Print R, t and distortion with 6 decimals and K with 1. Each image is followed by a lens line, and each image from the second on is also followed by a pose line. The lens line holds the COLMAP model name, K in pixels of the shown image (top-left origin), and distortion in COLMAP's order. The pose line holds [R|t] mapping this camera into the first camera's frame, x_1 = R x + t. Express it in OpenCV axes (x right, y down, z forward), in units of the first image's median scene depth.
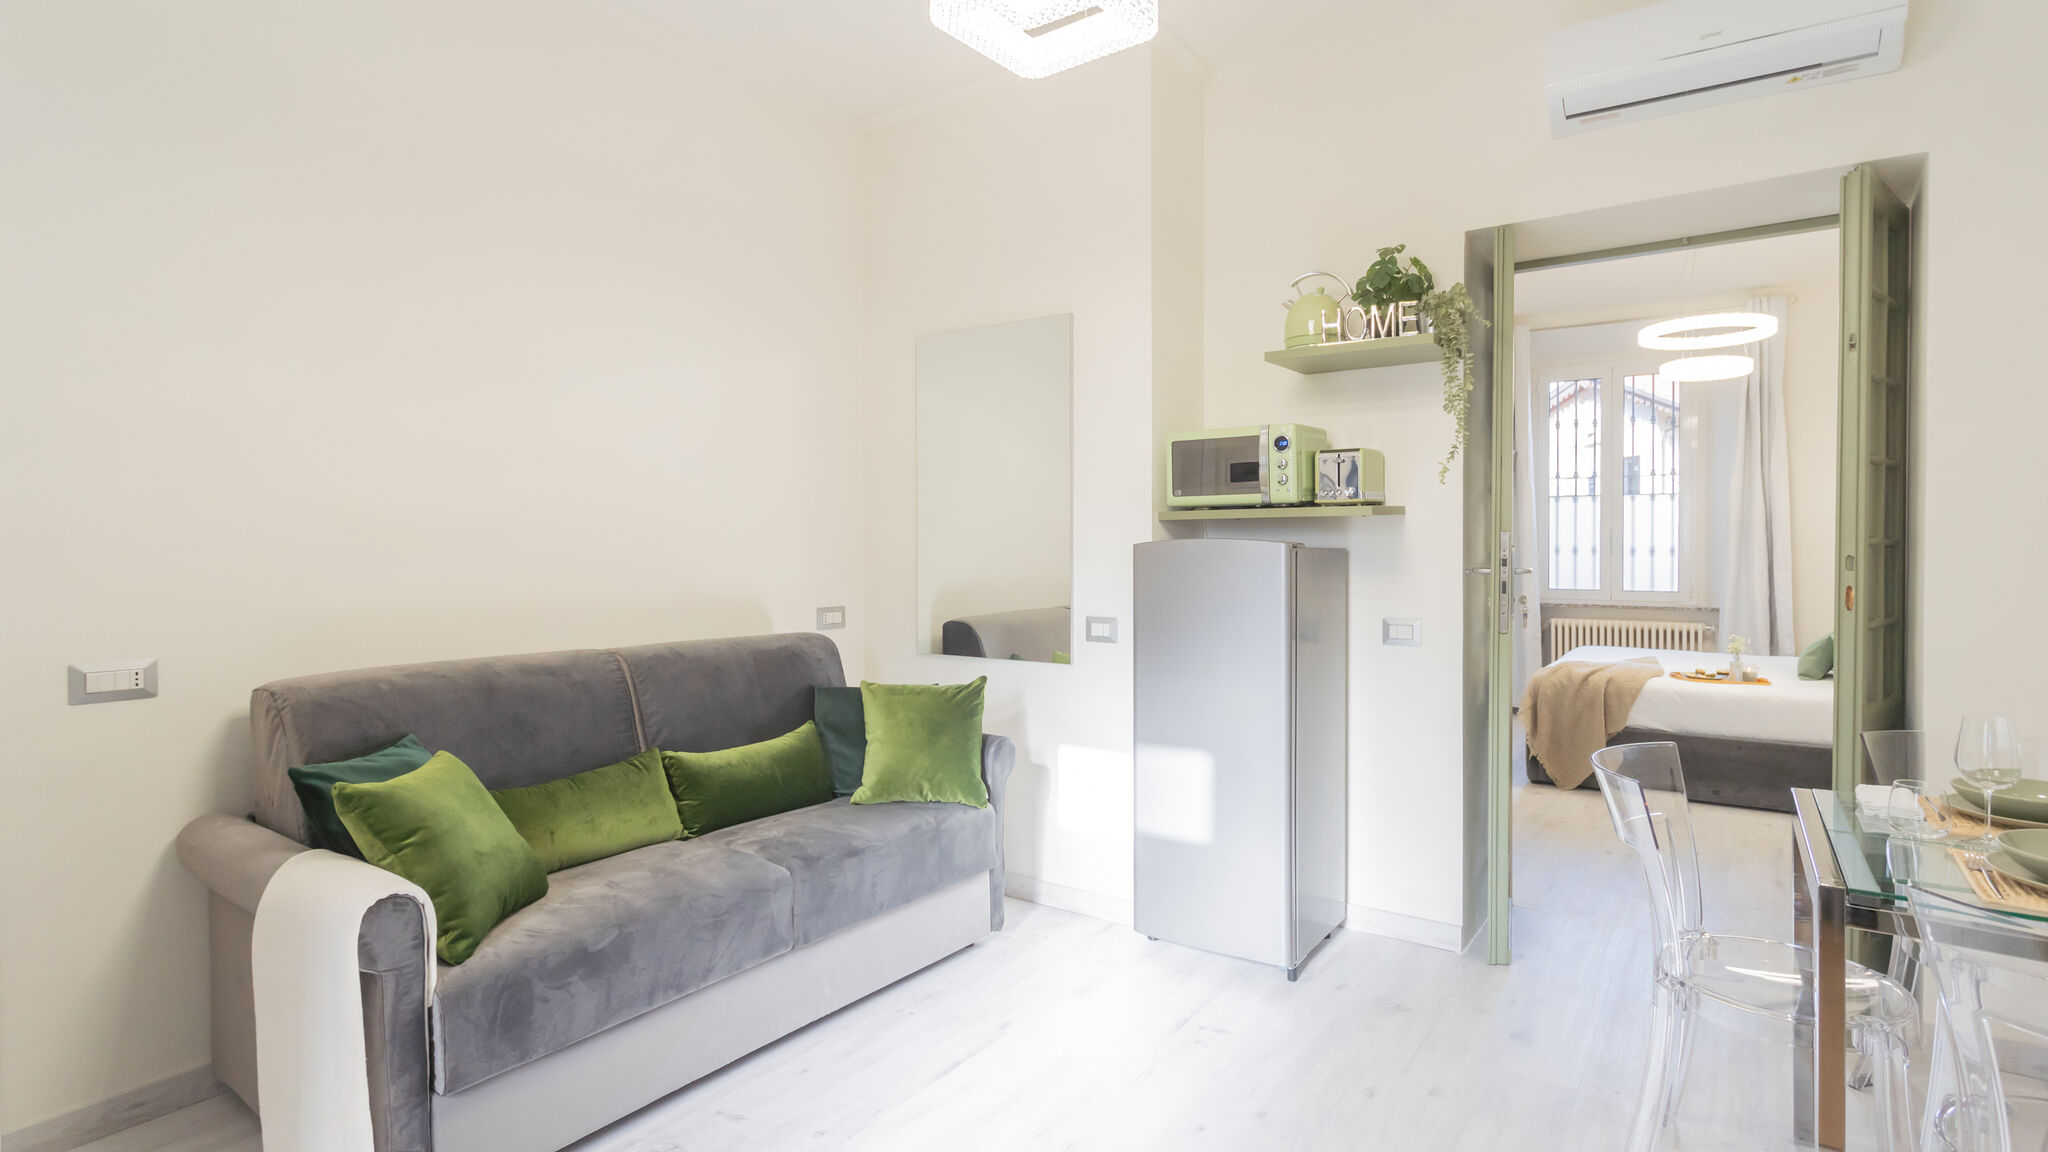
lens RADIAL K [[995.5, 0, 1059.6], [0, 995.5, 555.8], [0, 0, 1]] dist [-0.001949, 0.003673]
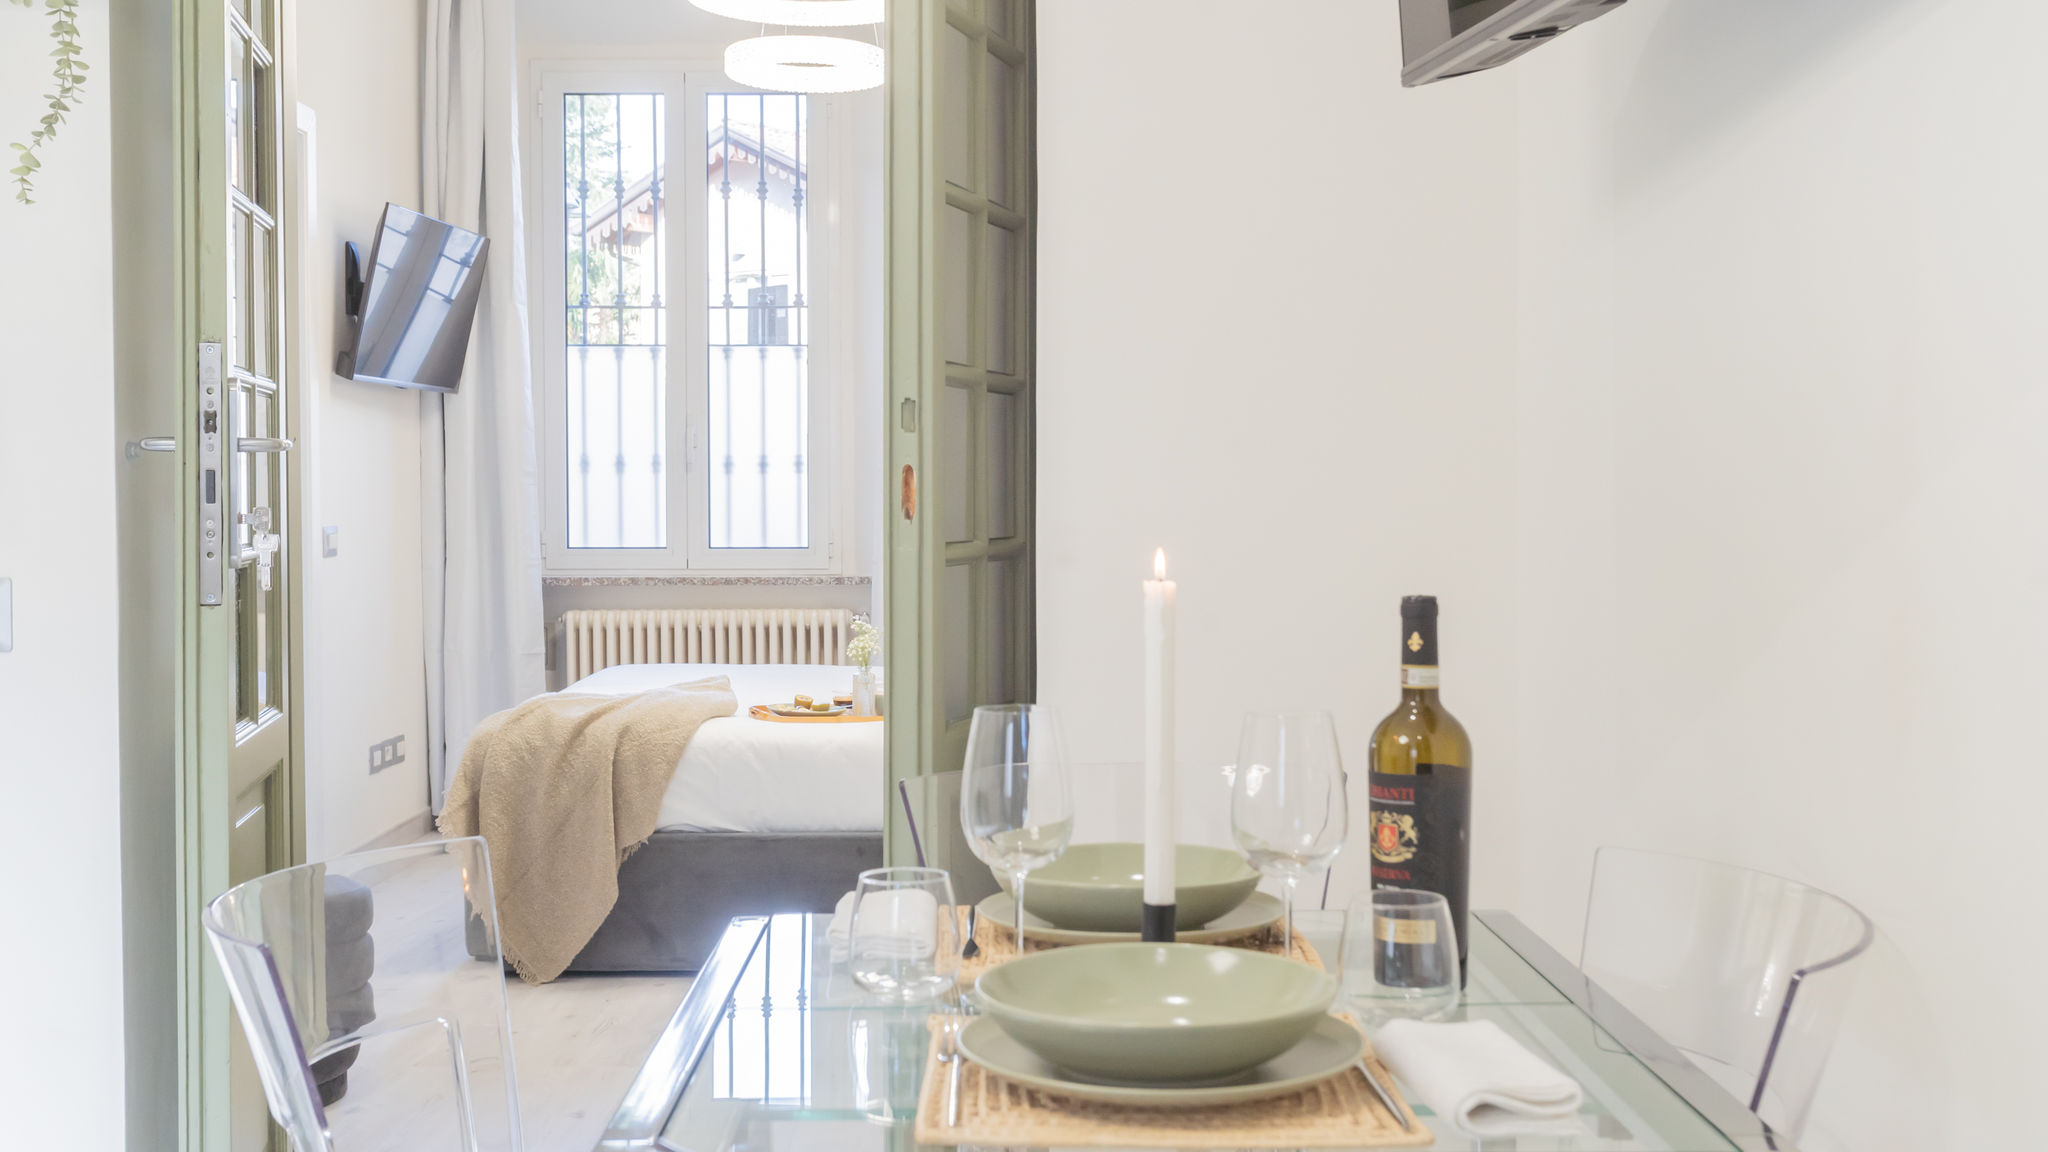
lens RADIAL K [[2223.6, 0, 1018.6], [0, 2223.6, 534.1], [0, 0, 1]] dist [0.004579, 0.000000]
pose [[0.822393, -0.012065, 0.568793, 0.123874], [0.006159, 0.999905, 0.012305, 0.024056], [-0.568887, -0.006617, 0.822389, 0.065158]]
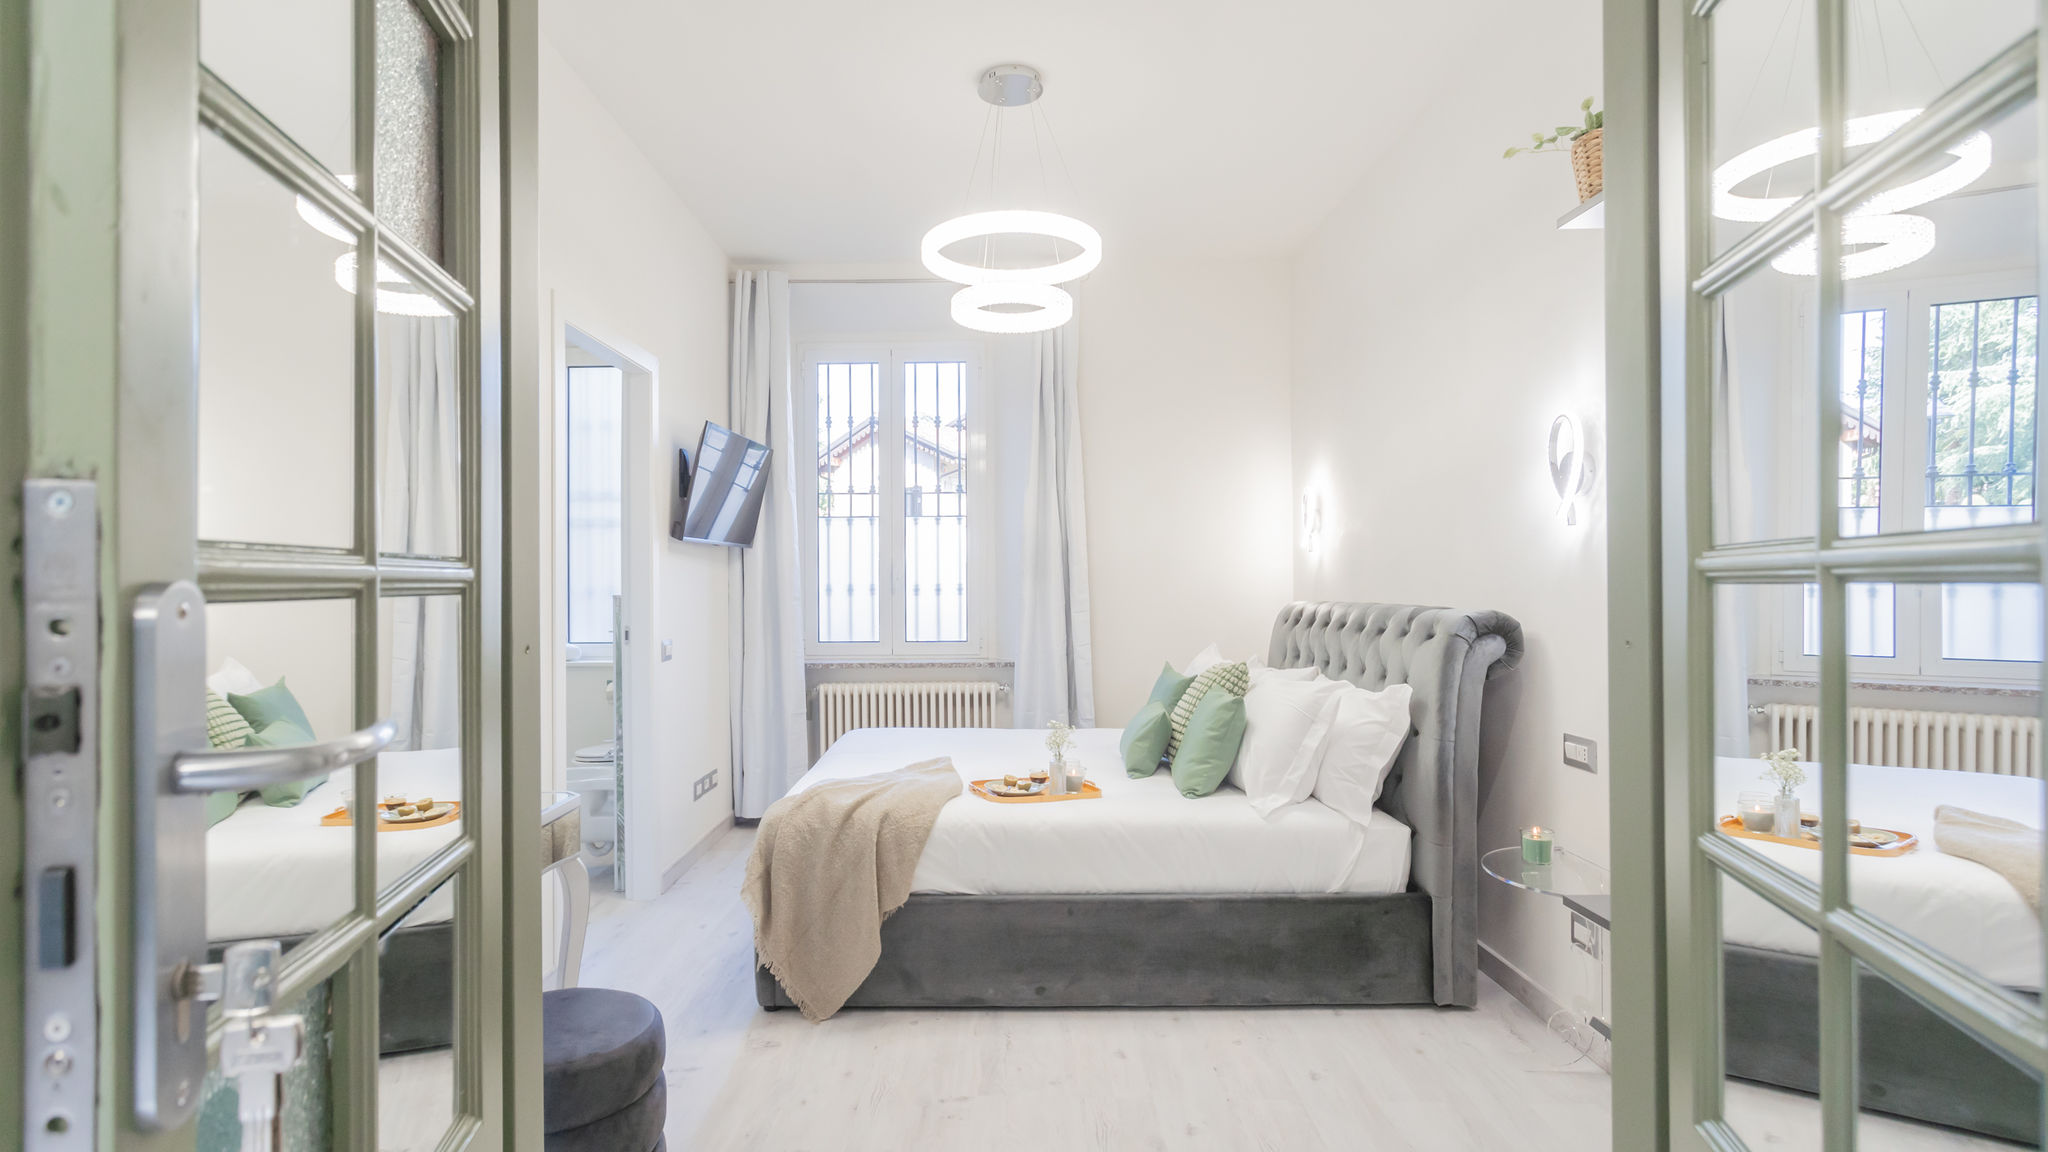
lens RADIAL K [[995.5, 0, 975.6], [0, 995.5, 569.7], [0, 0, 1]] dist [-0.001949, 0.003673]
pose [[0.834624, 0.003278, 0.550810, 0.275027], [0.010302, 0.999714, -0.021559, -0.004921], [-0.550723, 0.023668, 0.834352, 0.480712]]
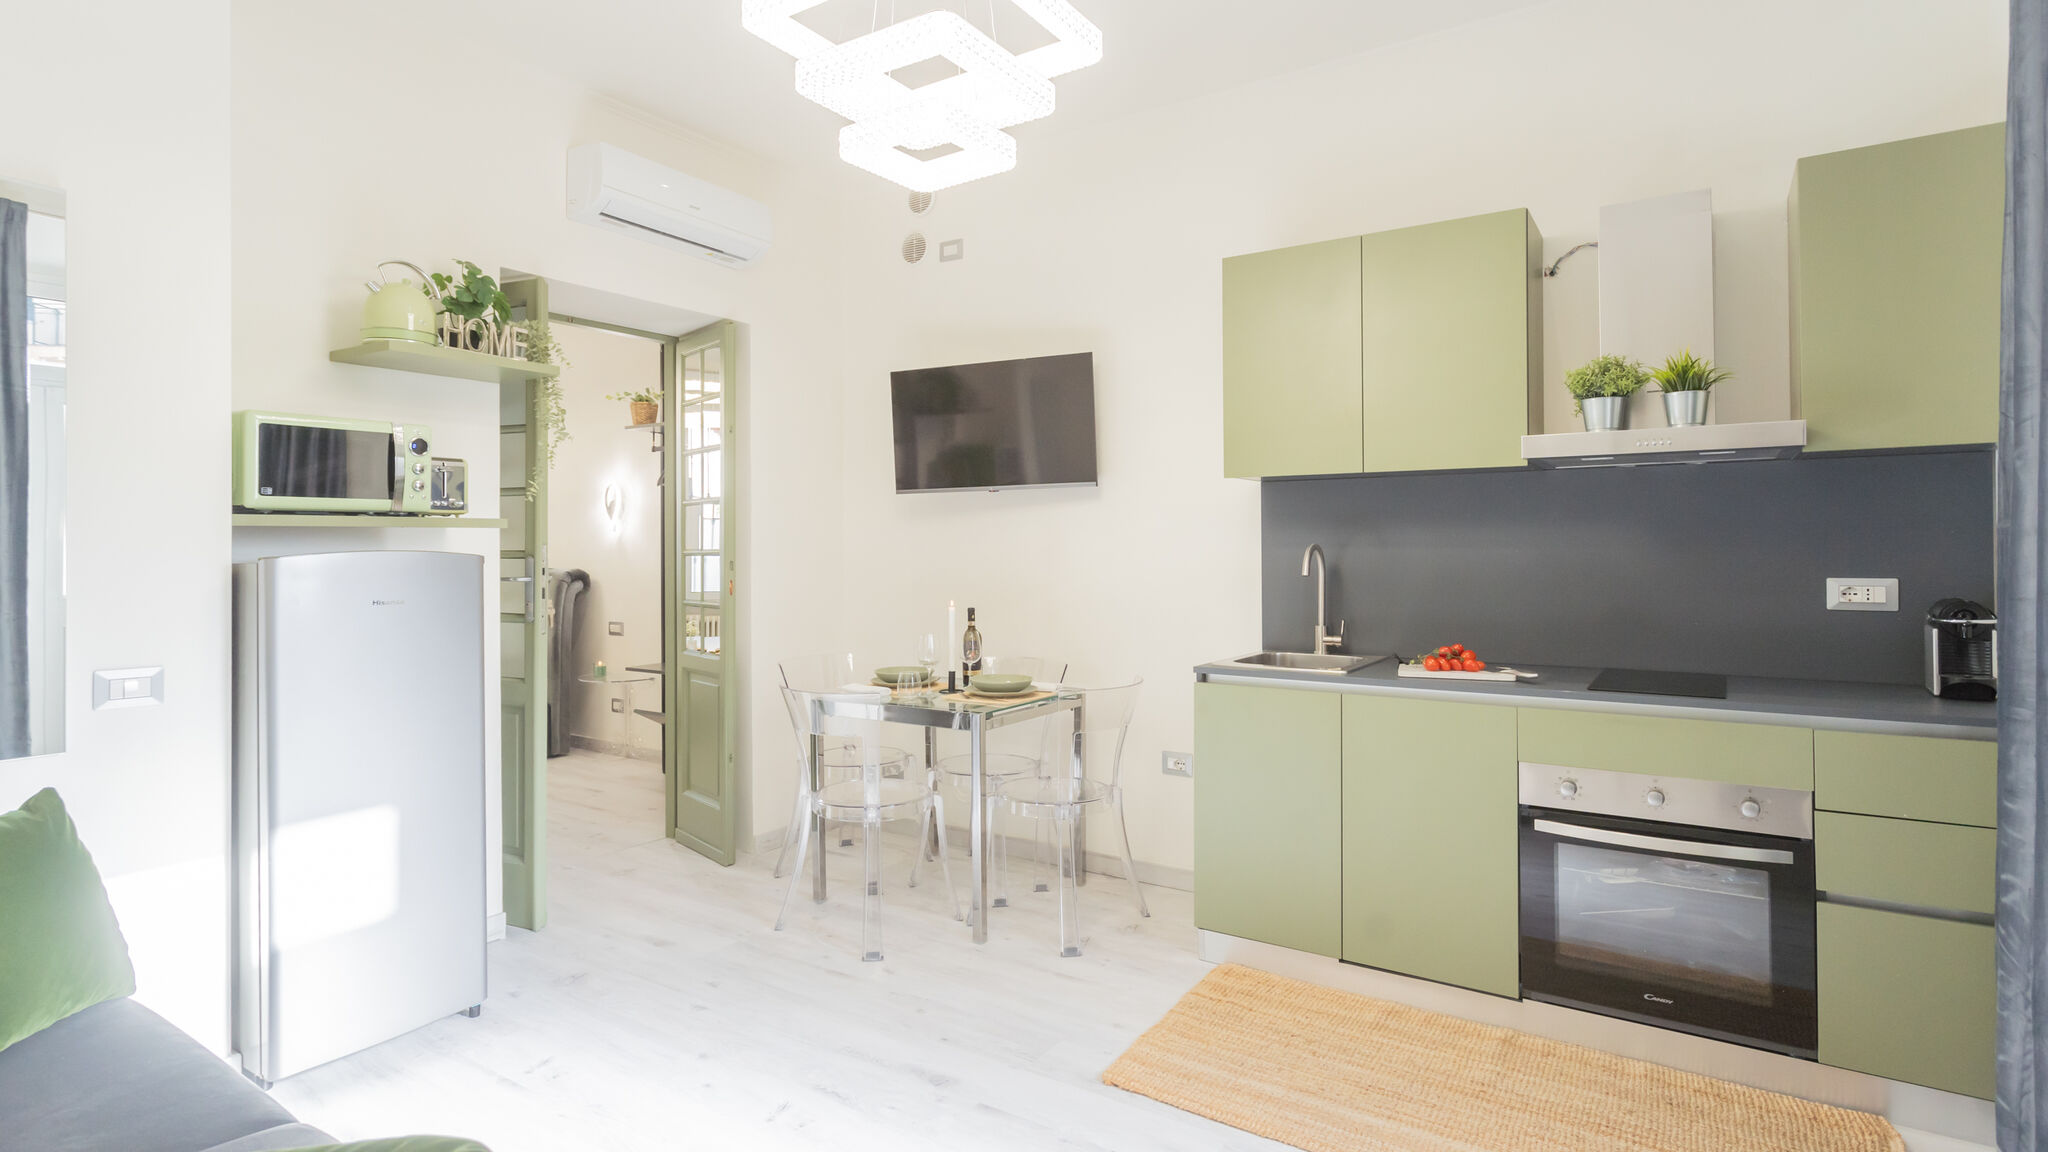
lens RADIAL K [[995.5, 0, 1022.7], [0, 995.5, 551.4], [0, 0, 1]] dist [-0.001949, 0.003673]
pose [[-0.032364, -0.000756, 0.999476, -0.412232], [0.013136, 0.999913, 0.001181, -0.006455], [-0.999390, 0.013167, -0.032351, 0.283198]]
